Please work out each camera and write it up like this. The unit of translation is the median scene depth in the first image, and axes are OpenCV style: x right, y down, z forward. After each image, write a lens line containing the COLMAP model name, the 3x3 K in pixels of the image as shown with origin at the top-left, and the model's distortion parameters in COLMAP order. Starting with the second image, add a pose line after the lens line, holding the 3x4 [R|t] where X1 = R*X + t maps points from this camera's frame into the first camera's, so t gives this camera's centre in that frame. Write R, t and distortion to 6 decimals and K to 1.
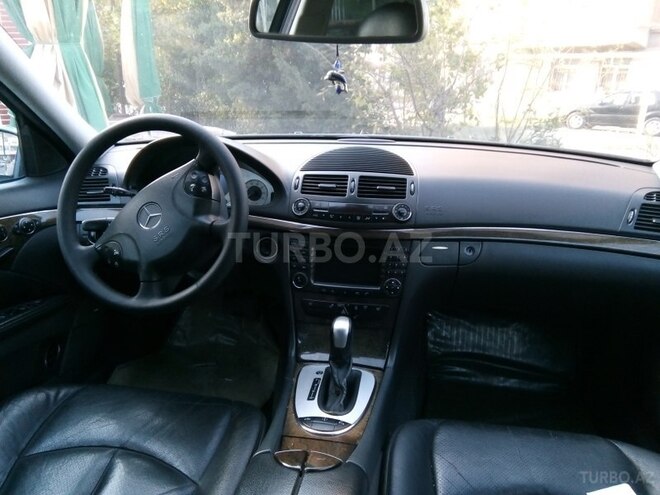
lens RADIAL K [[471.1, 0, 330.5], [0, 471.1, 235.1], [0, 0, 1]] dist [0.001478, -0.002340]
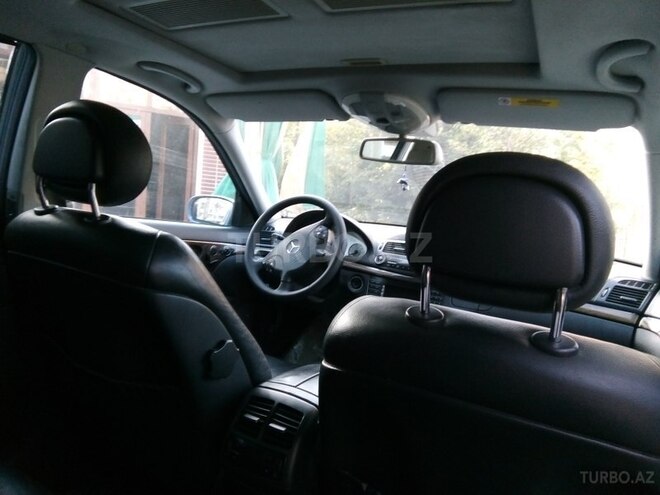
lens RADIAL K [[471.1, 0, 330.5], [0, 471.1, 235.1], [0, 0, 1]] dist [0.001478, -0.002340]
pose [[0.947325, 0.110254, -0.300698, 0.260005], [-0.181809, 0.958064, -0.221491, 0.258761], [0.263668, 0.264494, 0.927643, -0.579704]]
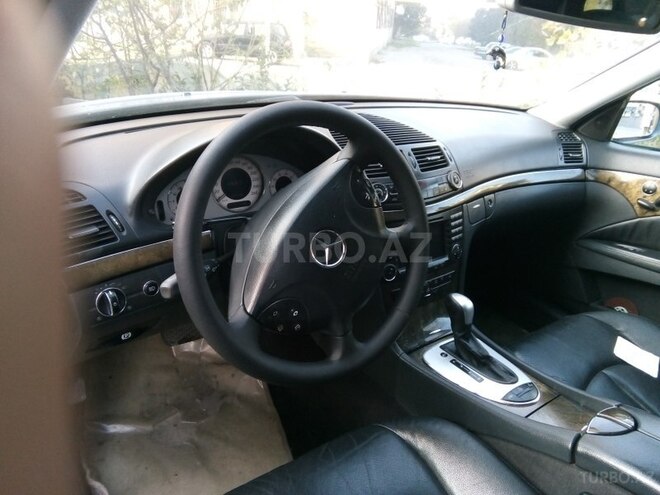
lens RADIAL K [[471.1, 0, 330.5], [0, 471.1, 235.1], [0, 0, 1]] dist [0.001478, -0.002340]
pose [[0.736254, -0.243760, 0.631277, -0.749674], [0.154058, 0.968750, 0.194394, -0.178590], [-0.658936, -0.045870, 0.750799, 0.415810]]
